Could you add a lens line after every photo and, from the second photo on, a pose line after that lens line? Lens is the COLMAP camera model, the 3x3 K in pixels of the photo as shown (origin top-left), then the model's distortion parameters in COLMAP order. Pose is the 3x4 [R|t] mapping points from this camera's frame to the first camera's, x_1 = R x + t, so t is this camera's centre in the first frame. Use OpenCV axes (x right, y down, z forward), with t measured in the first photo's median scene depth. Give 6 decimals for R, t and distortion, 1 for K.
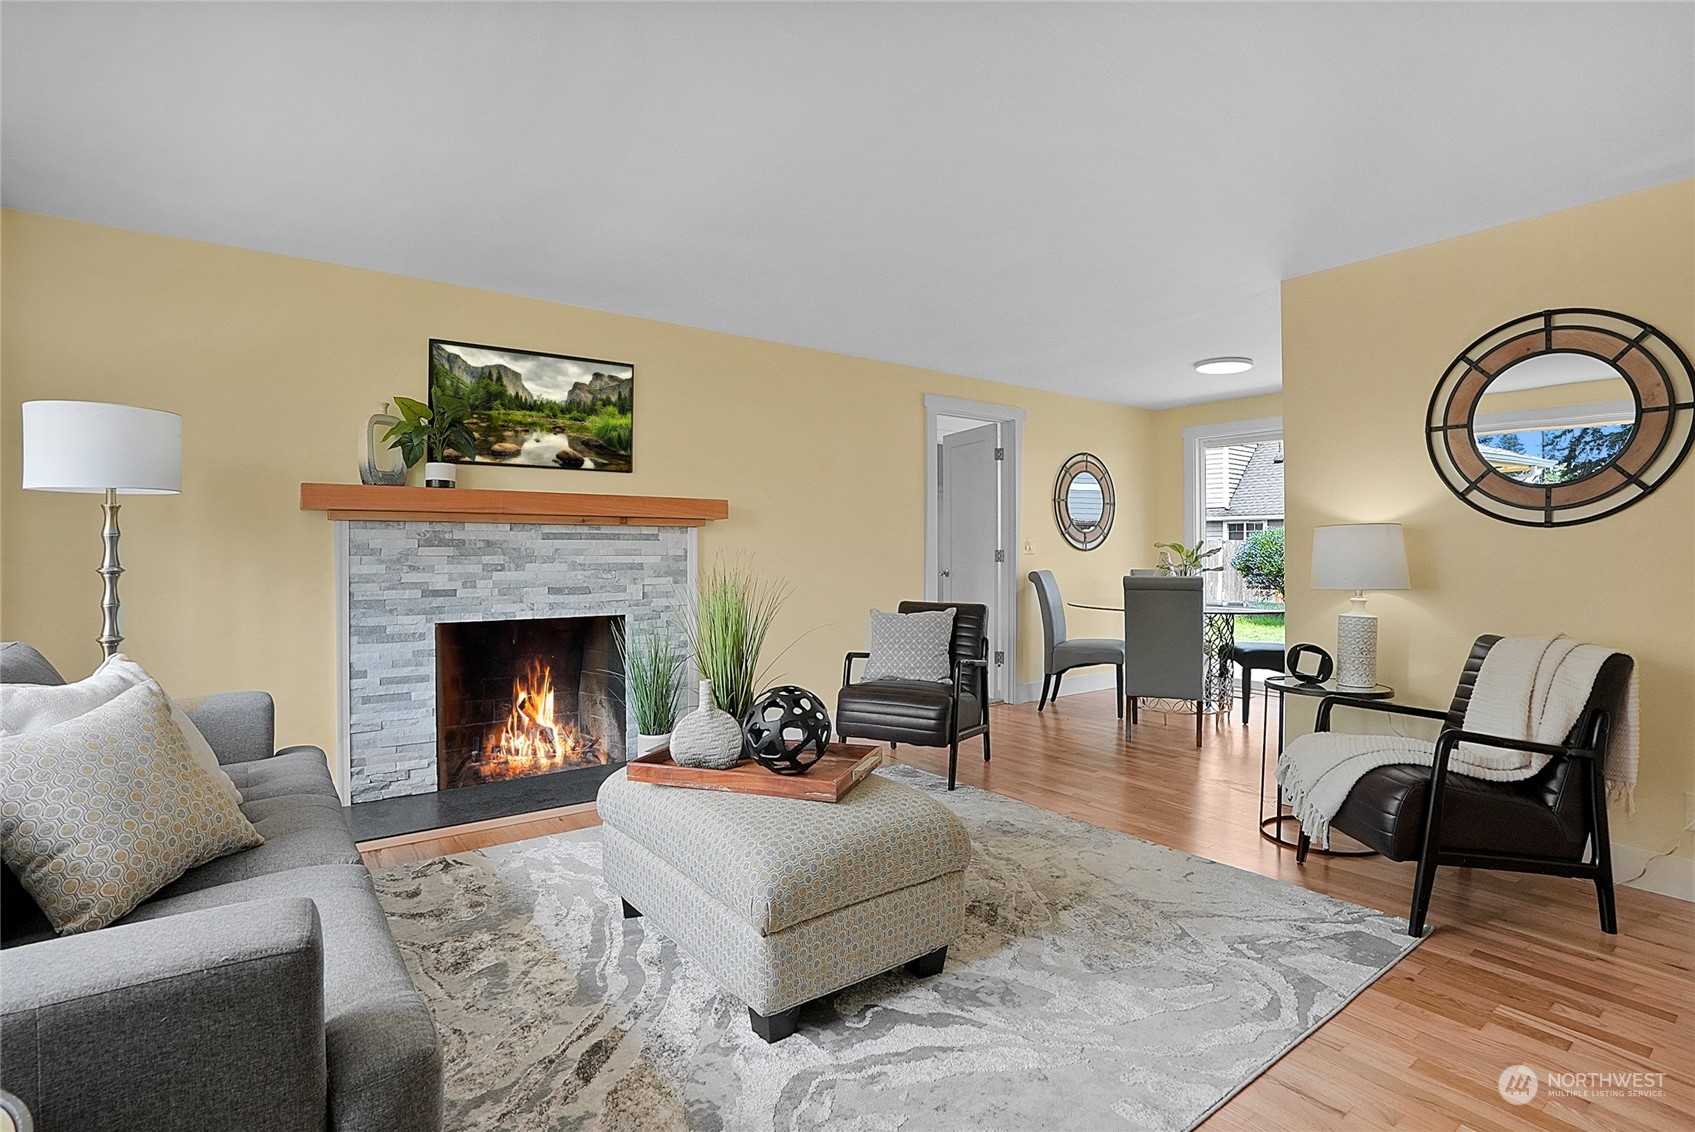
lens RADIAL K [[814.9, 0, 855.8], [0, 814.9, 553.4], [0, 0, 1]] dist [-0.003414, -0.000147]
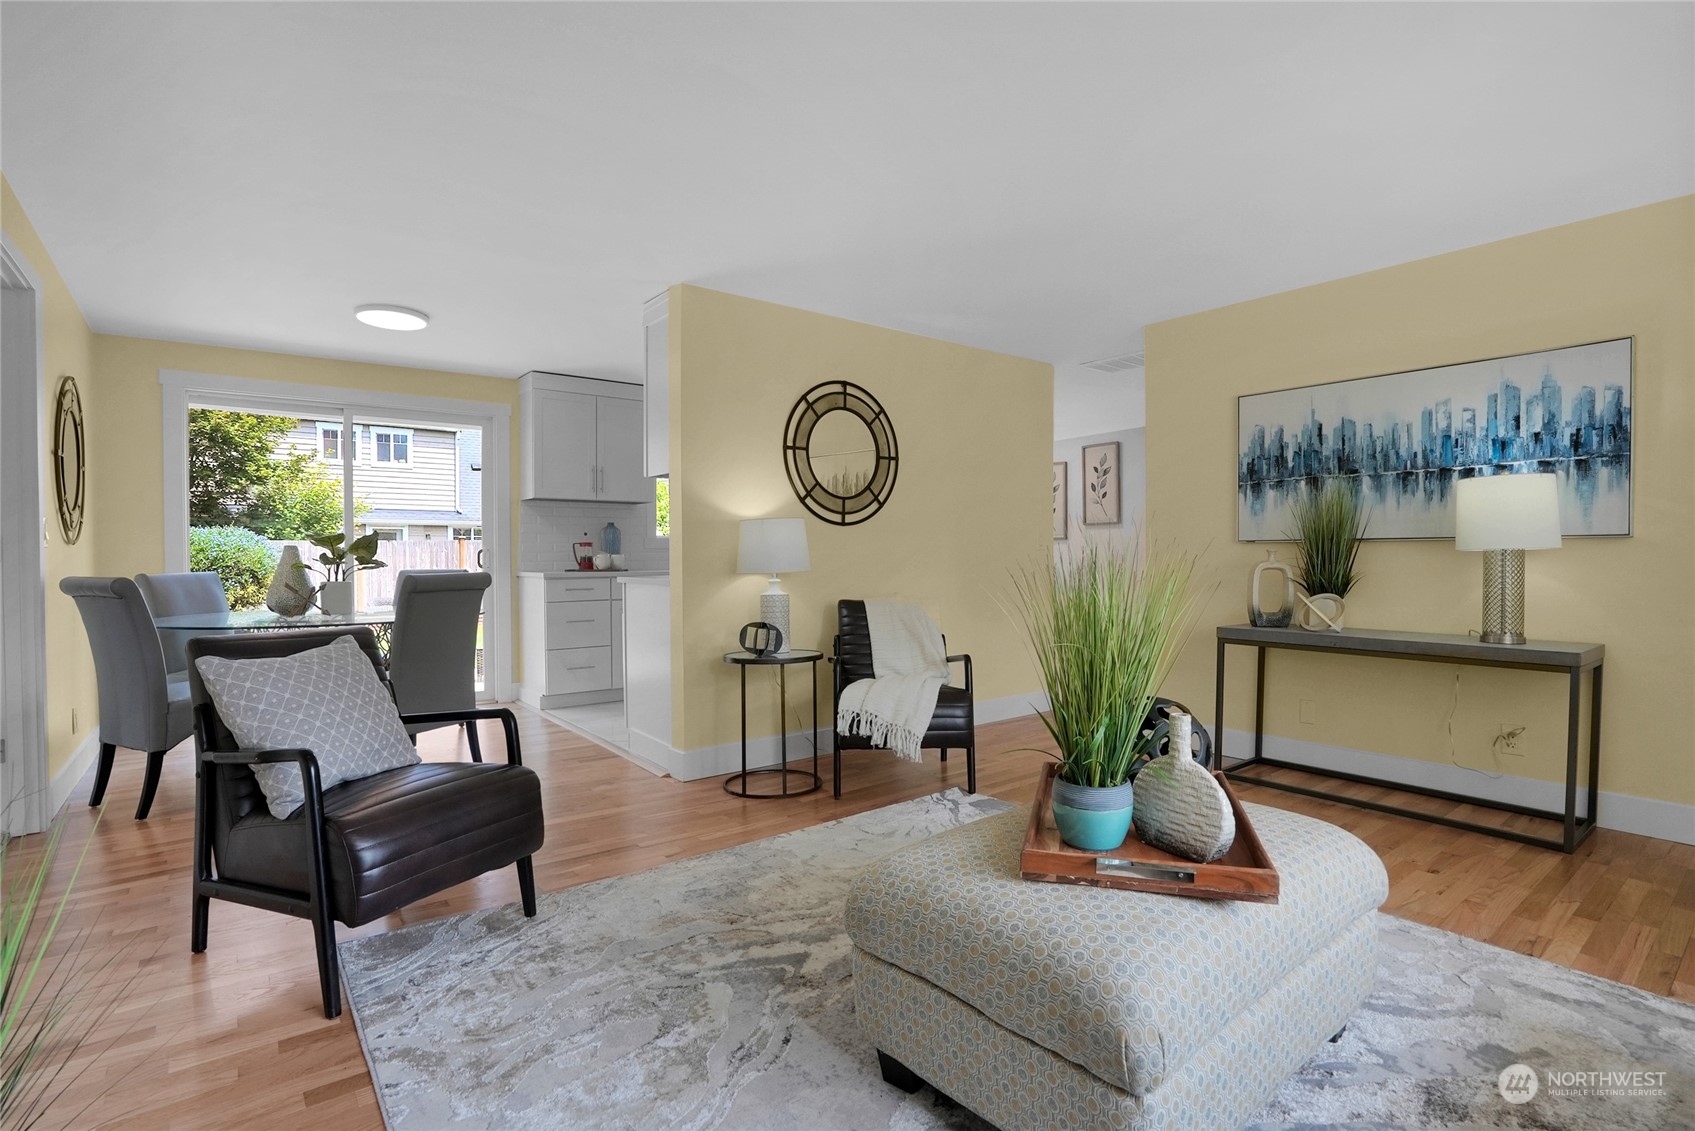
lens RADIAL K [[814.9, 0, 857.2], [0, 814.9, 576.7], [0, 0, 1]] dist [-0.003414, -0.000147]
pose [[-0.018482, -0.026375, 0.999481, -0.623742], [0.008838, 0.999609, 0.026542, 0.021328], [-0.999790, 0.009324, -0.018242, 0.948614]]
